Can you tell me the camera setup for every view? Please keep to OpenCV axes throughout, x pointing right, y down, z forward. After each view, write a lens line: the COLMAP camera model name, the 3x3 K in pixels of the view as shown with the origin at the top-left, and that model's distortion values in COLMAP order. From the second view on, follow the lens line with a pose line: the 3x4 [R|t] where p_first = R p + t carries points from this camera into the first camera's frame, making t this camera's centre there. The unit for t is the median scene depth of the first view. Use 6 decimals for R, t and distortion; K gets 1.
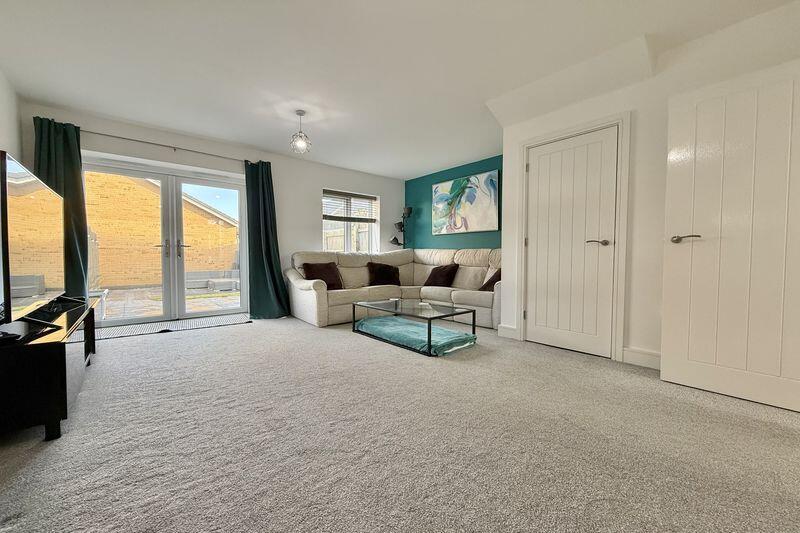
lens RADIAL K [[316.9, 0, 397.0], [0, 316.9, 266.9], [0, 0, 1]] dist [-0.000488, 0.000445]
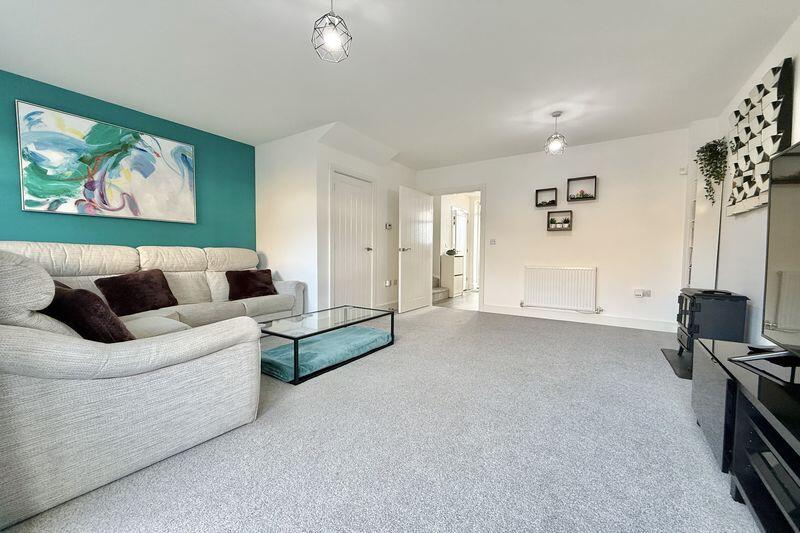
lens RADIAL K [[316.9, 0, 399.2], [0, 316.9, 268.4], [0, 0, 1]] dist [-0.000488, 0.000445]
pose [[-0.234818, -0.035270, 0.971399, -0.516840], [0.029477, 0.998624, 0.043384, -0.022043], [-0.971592, 0.038821, -0.233455, 0.635685]]
